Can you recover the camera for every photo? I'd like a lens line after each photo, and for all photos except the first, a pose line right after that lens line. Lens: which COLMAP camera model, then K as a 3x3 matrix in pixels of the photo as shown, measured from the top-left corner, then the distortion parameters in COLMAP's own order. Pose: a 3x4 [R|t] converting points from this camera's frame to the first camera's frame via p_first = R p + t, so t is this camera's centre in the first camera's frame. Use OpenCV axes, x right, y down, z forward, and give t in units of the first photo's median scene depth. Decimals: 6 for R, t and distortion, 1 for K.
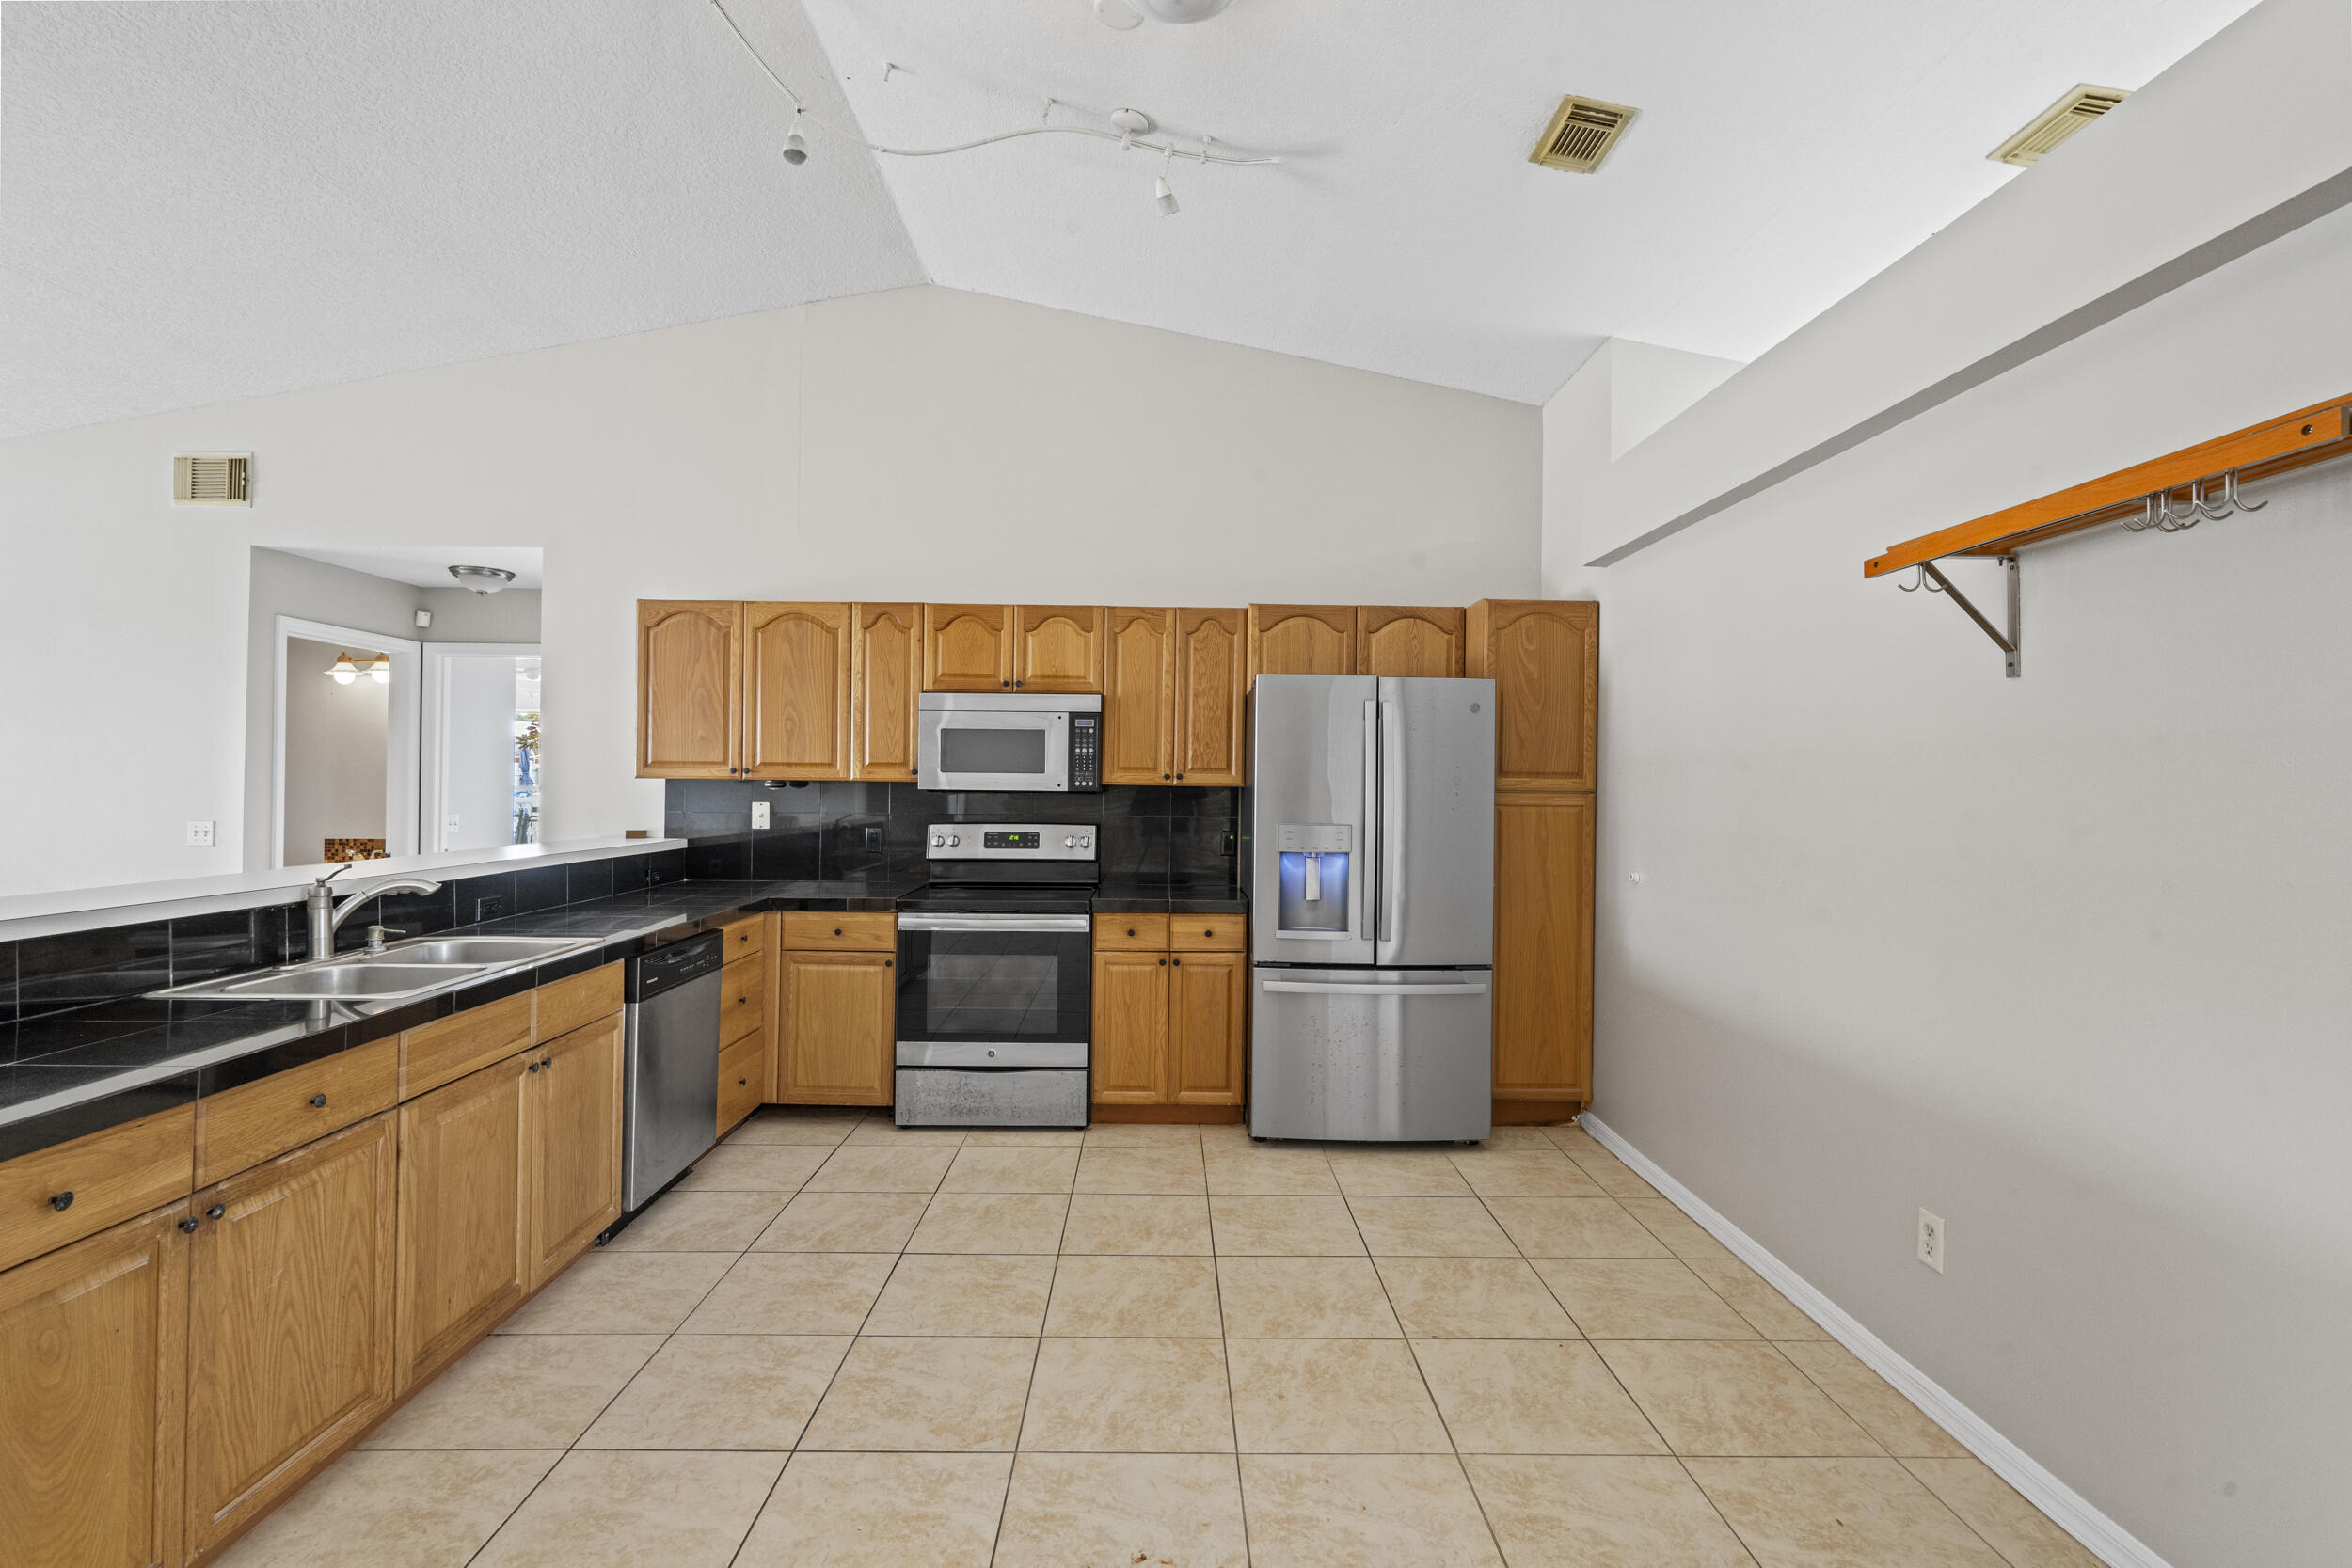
lens RADIAL K [[1071.1, 0, 1171.5], [0, 1071.1, 782.3], [0, 0, 1]] dist [-0.004405, 0.001840]
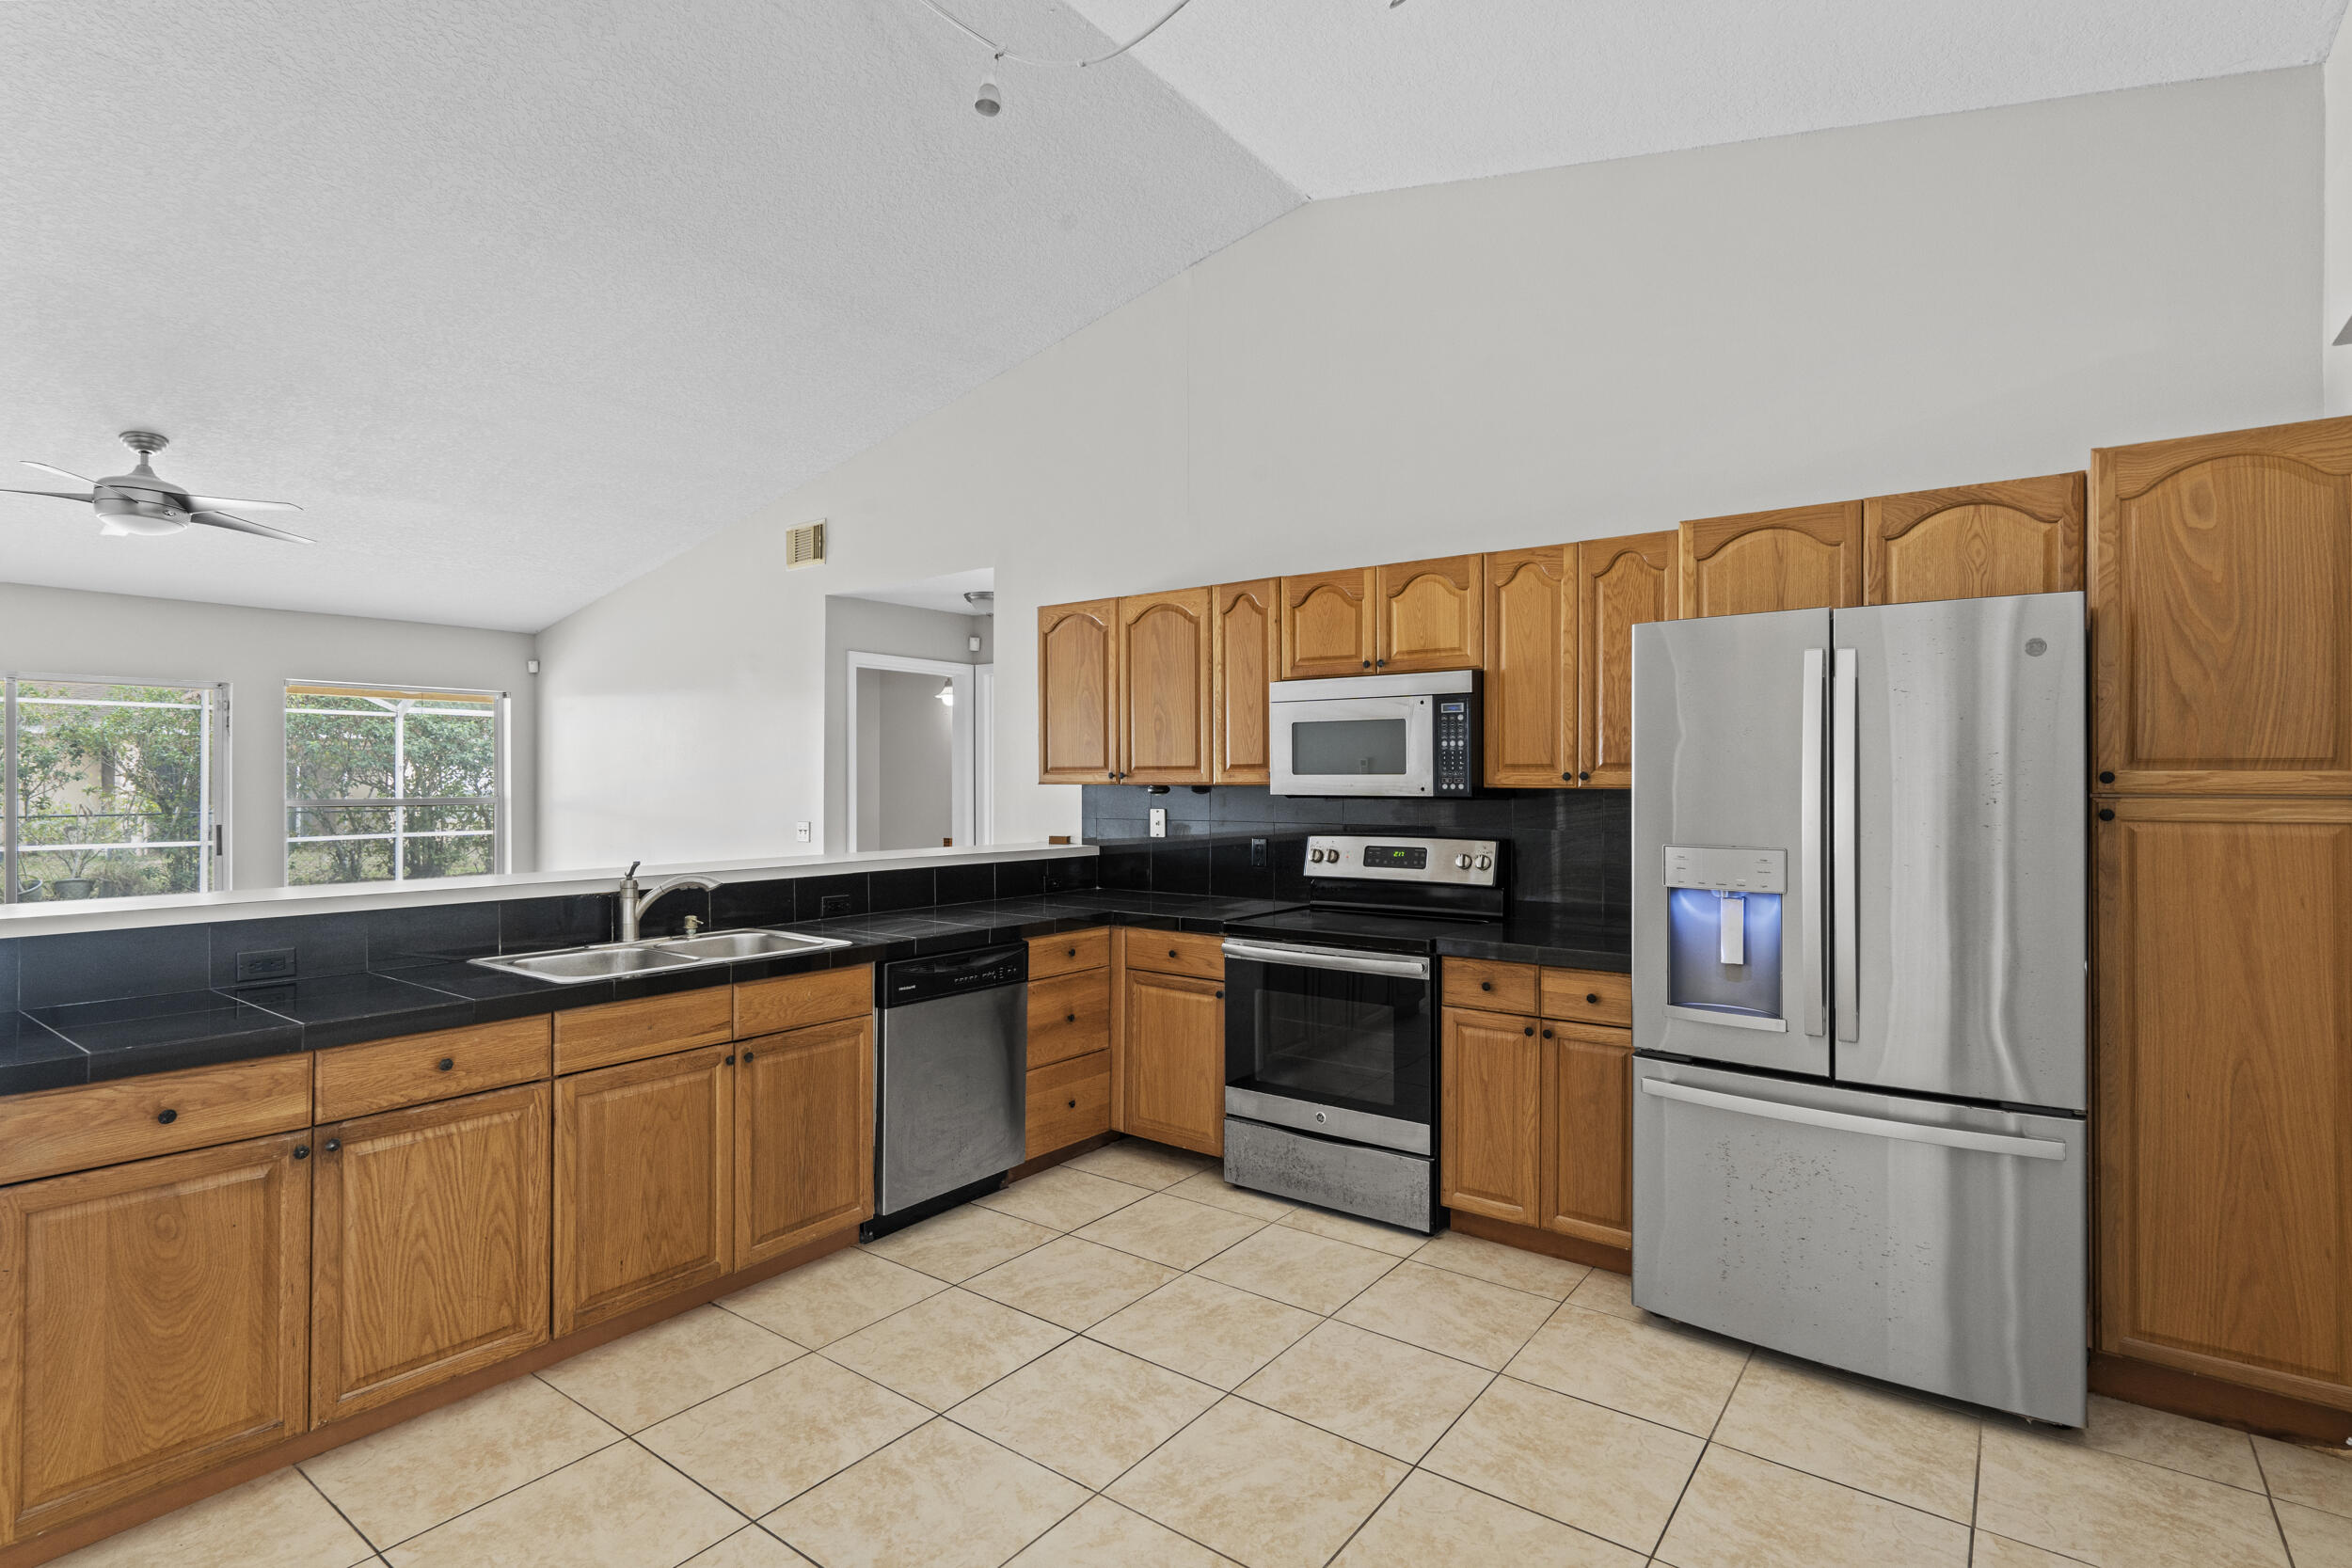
lens RADIAL K [[1155.1, 0, 1170.3], [0, 1155.1, 782.8], [0, 0, 1]] dist [0.003610, 0.000667]
pose [[0.788468, -0.009094, -0.615008, 0.296006], [0.007245, 0.999959, -0.005498, 0.001737], [0.615033, -0.000120, 0.788501, 0.241122]]
